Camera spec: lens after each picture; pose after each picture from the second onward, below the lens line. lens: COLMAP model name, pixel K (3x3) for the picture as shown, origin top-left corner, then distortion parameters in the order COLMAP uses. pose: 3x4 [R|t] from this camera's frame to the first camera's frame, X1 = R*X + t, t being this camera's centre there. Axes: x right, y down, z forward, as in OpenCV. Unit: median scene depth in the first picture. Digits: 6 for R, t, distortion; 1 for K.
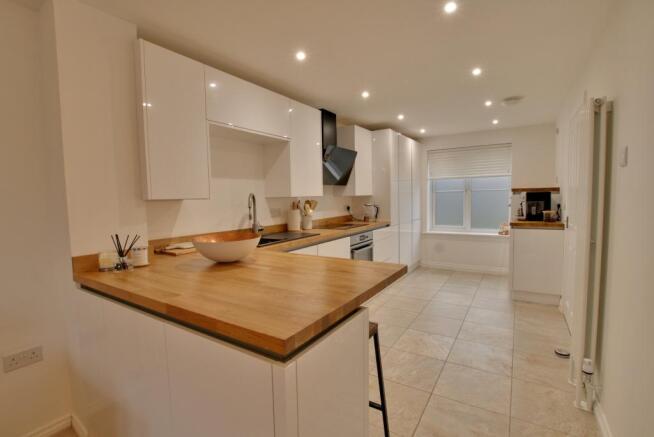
lens RADIAL K [[306.1, 0, 325.6], [0, 306.1, 219.8], [0, 0, 1]] dist [-0.024164, 0.001439]
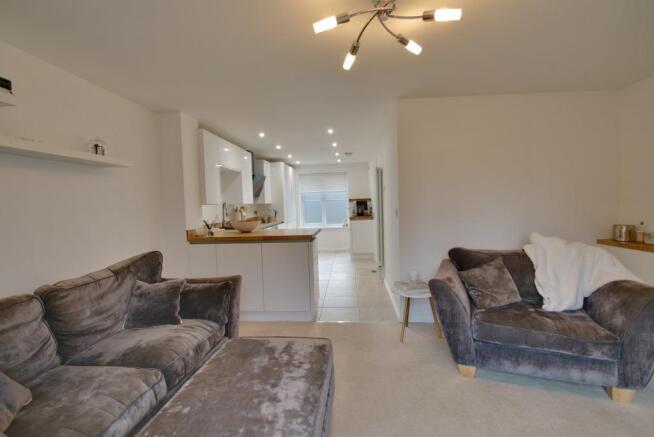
lens RADIAL K [[306.1, 0, 325.6], [0, 306.1, 219.8], [0, 0, 1]] dist [-0.024164, 0.001439]
pose [[0.881950, -0.031218, 0.470309, -0.391343], [0.046979, 0.998658, -0.021809, 0.056572], [-0.468996, 0.041329, 0.882233, -0.567980]]
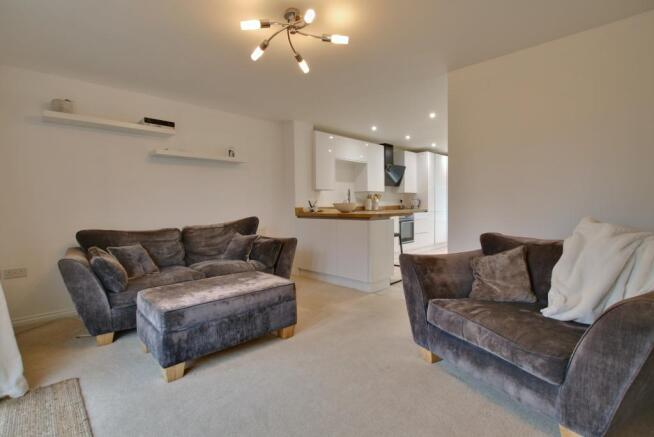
lens RADIAL K [[306.1, 0, 325.6], [0, 306.1, 219.8], [0, 0, 1]] dist [-0.024164, 0.001439]
pose [[0.976152, 0.019234, -0.216236, 0.041564], [-0.023626, 0.999563, -0.017744, 0.115305], [0.215800, 0.022429, 0.976180, -0.750248]]
